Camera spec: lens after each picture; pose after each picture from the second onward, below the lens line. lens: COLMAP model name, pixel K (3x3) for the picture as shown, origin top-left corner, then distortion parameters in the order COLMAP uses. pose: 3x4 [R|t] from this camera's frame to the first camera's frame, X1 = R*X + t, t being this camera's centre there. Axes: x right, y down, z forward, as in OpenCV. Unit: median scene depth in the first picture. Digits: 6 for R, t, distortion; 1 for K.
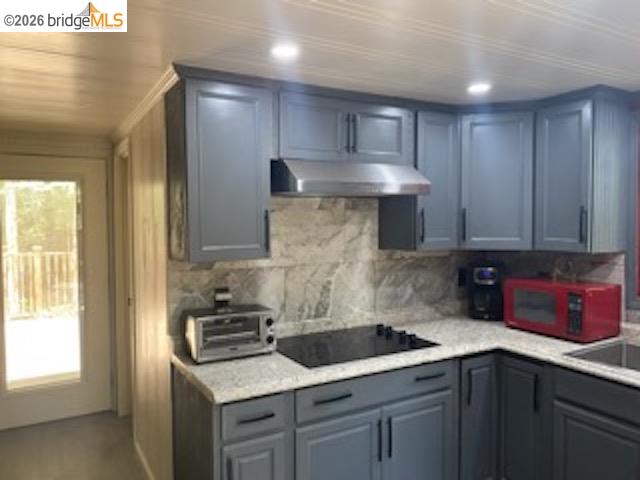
lens RADIAL K [[480.2, 0, 318.5], [0, 480.2, 239.5], [0, 0, 1]] dist [0.001541, 0.009142]
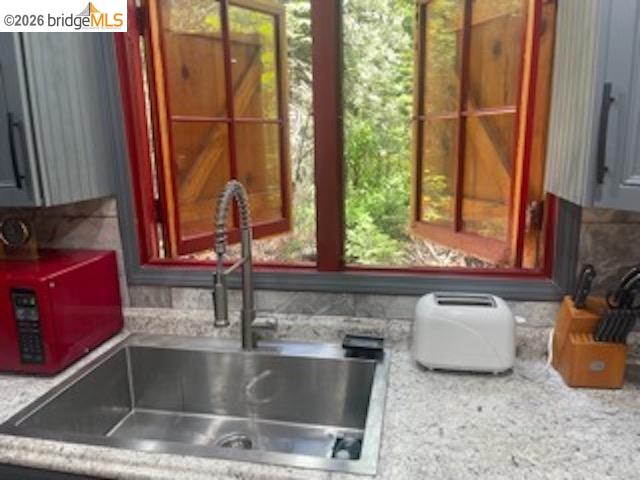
lens RADIAL K [[477.4, 0, 319.2], [0, 477.4, 240.9], [0, 0, 1]] dist [0.010998, -0.001621]
pose [[0.654429, -0.162992, 0.738347, 0.356108], [0.049717, 0.983653, 0.173077, -0.009624], [-0.754487, -0.076559, 0.651834, 0.416310]]
